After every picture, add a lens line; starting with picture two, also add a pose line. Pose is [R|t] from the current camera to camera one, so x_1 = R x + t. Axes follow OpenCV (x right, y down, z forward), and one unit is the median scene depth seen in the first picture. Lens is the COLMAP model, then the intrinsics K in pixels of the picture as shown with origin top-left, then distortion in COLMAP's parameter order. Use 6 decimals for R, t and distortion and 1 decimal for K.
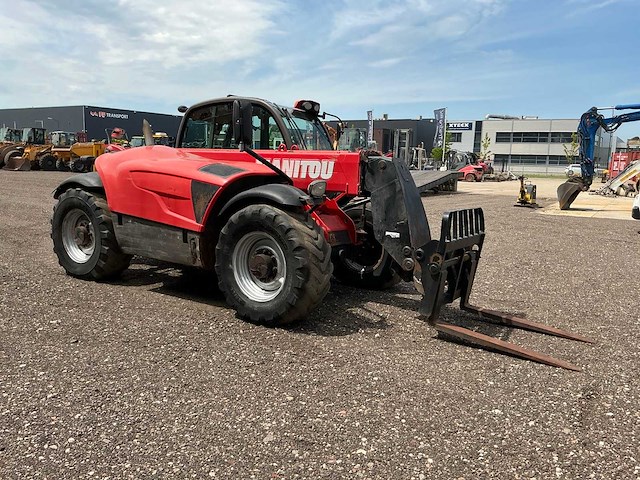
lens RADIAL K [[527.7, 0, 320.0], [0, 527.7, 240.0], [0, 0, 1]] dist [0.112416, -0.227535]
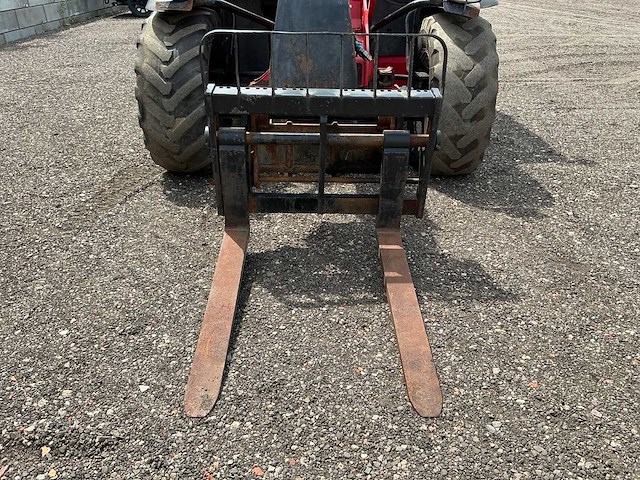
lens RADIAL K [[527.7, 0, 320.0], [0, 527.7, 240.0], [0, 0, 1]] dist [0.112416, -0.227535]
pose [[0.565116, 0.351492, -0.746390, 0.595788], [-0.103934, 0.927825, 0.358243, -0.049295], [0.818439, -0.124874, 0.560860, 0.607668]]
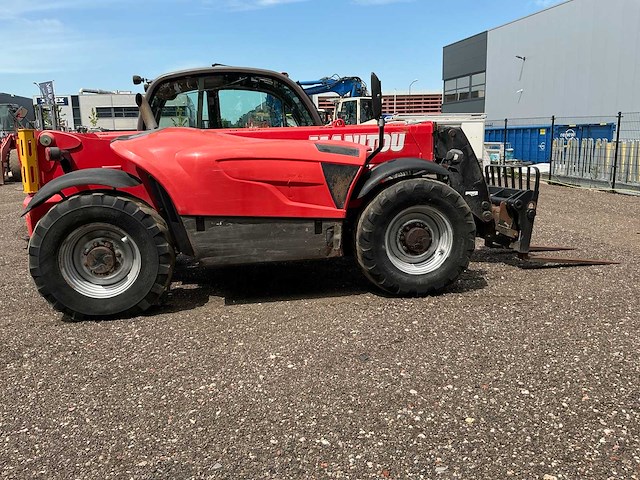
lens RADIAL K [[527.7, 0, 320.0], [0, 527.7, 240.0], [0, 0, 1]] dist [0.112416, -0.227535]
pose [[0.729035, -0.181873, 0.659872, -0.786902], [0.152197, 0.982991, 0.102782, -0.070854], [-0.667341, 0.025499, 0.744315, 0.317074]]
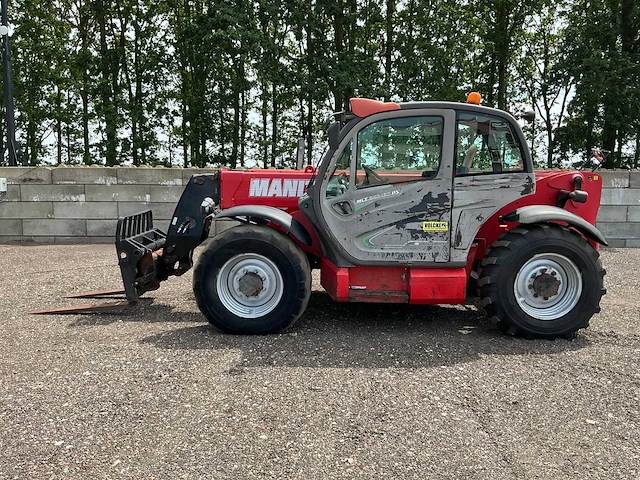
lens RADIAL K [[527.7, 0, 320.0], [0, 527.7, 240.0], [0, 0, 1]] dist [0.112416, -0.227535]
pose [[-0.840088, 0.026291, -0.541812, 0.510909], [-0.112377, 0.968721, 0.221249, -0.278553], [0.530682, 0.246756, -0.810856, 1.962541]]
